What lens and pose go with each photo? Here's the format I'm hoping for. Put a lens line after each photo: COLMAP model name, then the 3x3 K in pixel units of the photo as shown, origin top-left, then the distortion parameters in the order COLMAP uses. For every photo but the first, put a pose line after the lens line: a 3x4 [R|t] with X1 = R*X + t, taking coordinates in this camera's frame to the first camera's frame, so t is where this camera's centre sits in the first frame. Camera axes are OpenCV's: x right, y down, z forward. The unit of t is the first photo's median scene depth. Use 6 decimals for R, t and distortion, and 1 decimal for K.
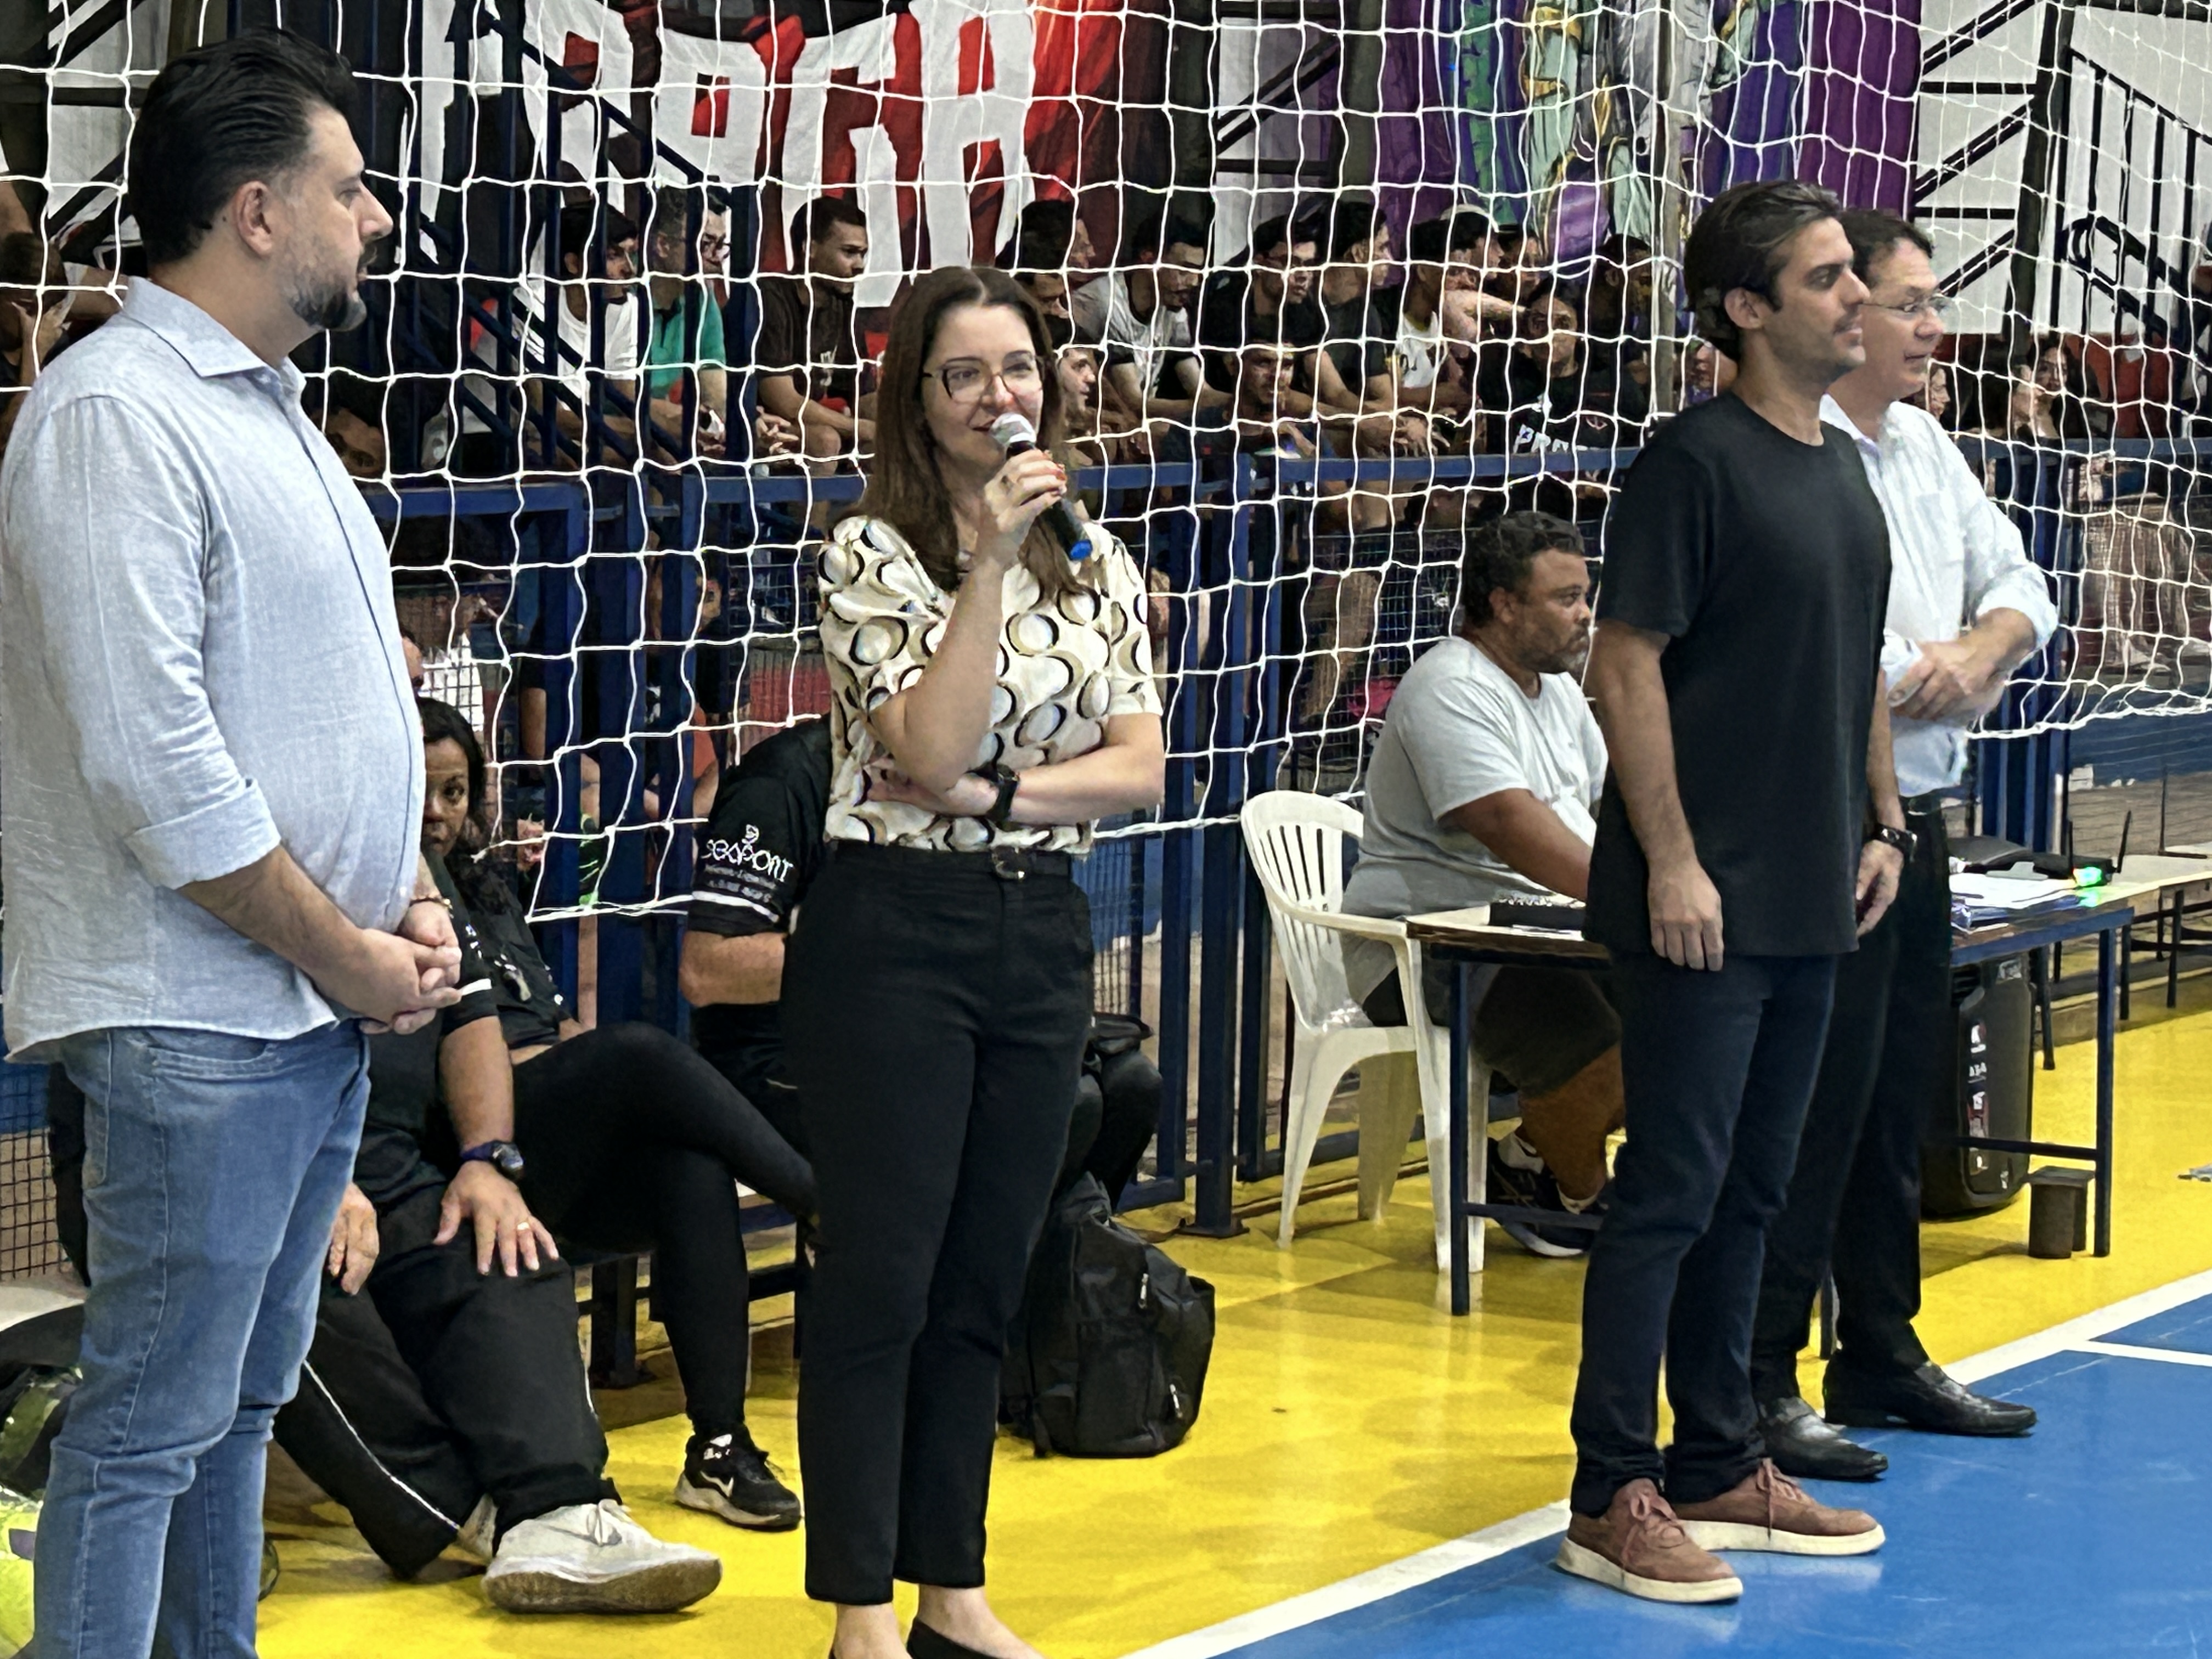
lens RADIAL K [[6144.5, 0, 1131.5], [0, 6144.5, 793.0], [0, 0, 1]] dist [0.205847, 0.000000]
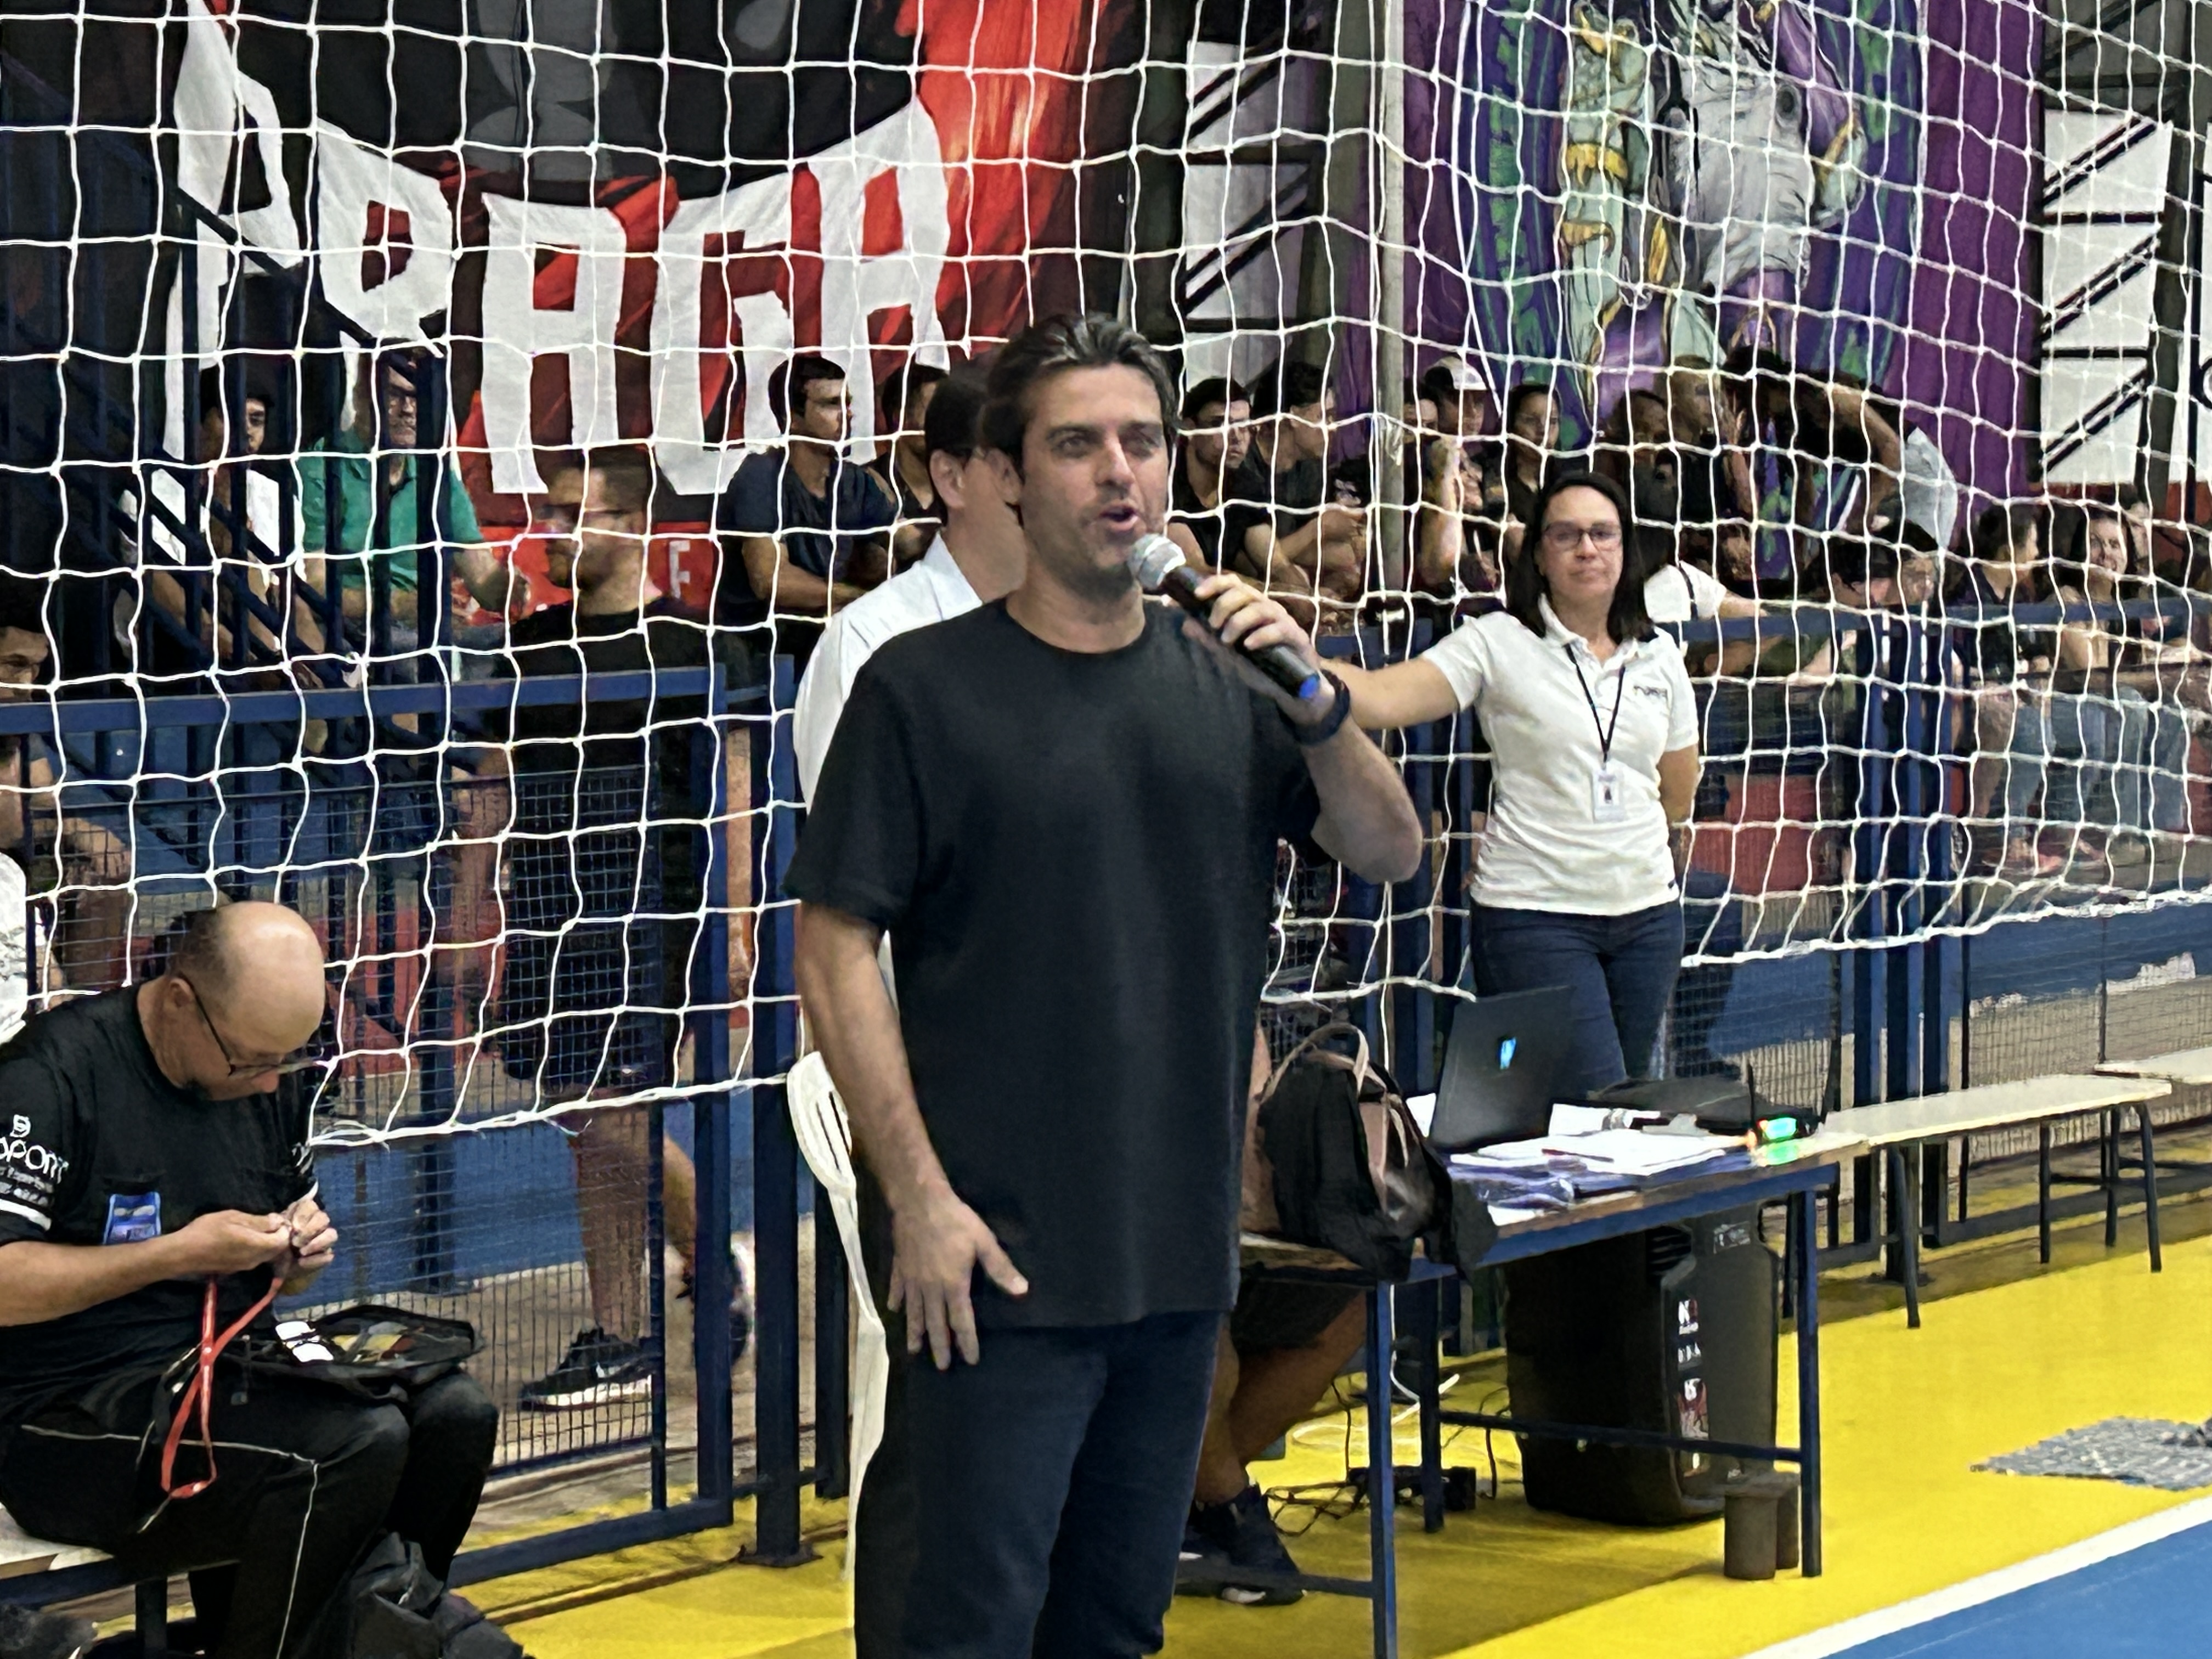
lens RADIAL K [[6144.5, 0, 1042.7], [0, 6144.5, 862.1], [0, 0, 1]] dist [0.205847, 0.000000]
pose [[0.996052, -0.021733, -0.086067, 0.129068], [0.020272, 0.999636, -0.017807, -0.010210], [0.086422, 0.015992, 0.996130, 0.147076]]
